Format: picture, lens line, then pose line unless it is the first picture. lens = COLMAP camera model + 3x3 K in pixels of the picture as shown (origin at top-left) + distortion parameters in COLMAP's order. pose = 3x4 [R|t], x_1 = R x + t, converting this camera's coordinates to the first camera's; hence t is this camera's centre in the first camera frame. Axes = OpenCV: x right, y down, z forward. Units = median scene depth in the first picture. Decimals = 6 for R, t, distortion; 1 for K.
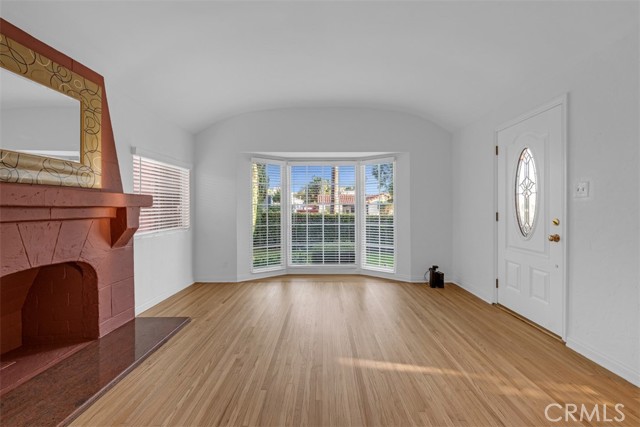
lens RADIAL K [[282.9, 0, 322.4], [0, 282.9, 209.1], [0, 0, 1]] dist [-0.005378, -0.002080]
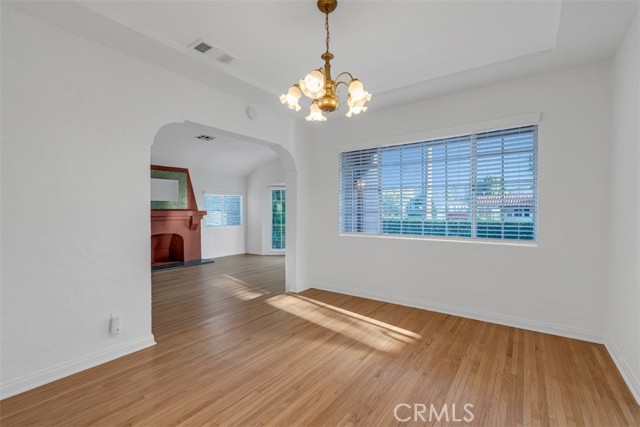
lens RADIAL K [[282.9, 0, 316.2], [0, 282.9, 214.7], [0, 0, 1]] dist [-0.005378, -0.002080]
pose [[0.816234, 0.009866, -0.577637, 1.501483], [-0.002989, 0.999913, 0.012855, -0.046675], [0.577713, -0.008766, 0.816193, -0.438445]]
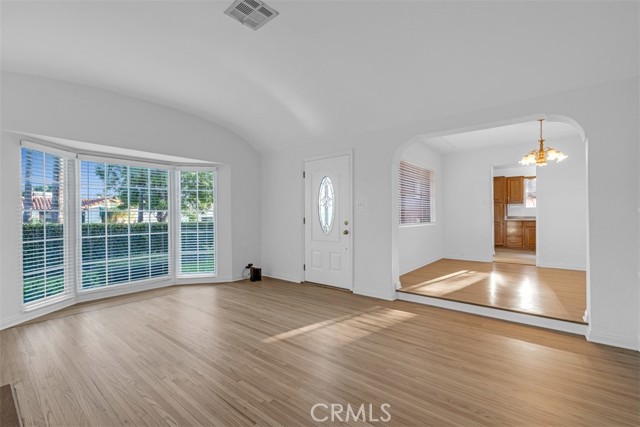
lens RADIAL K [[282.9, 0, 320.6], [0, 282.9, 216.2], [0, 0, 1]] dist [-0.005378, -0.002080]
pose [[0.626044, -0.006347, 0.779762, -0.477175], [0.006667, 0.999974, 0.002787, -0.000408], [-0.779759, 0.003454, 0.626070, 0.036825]]
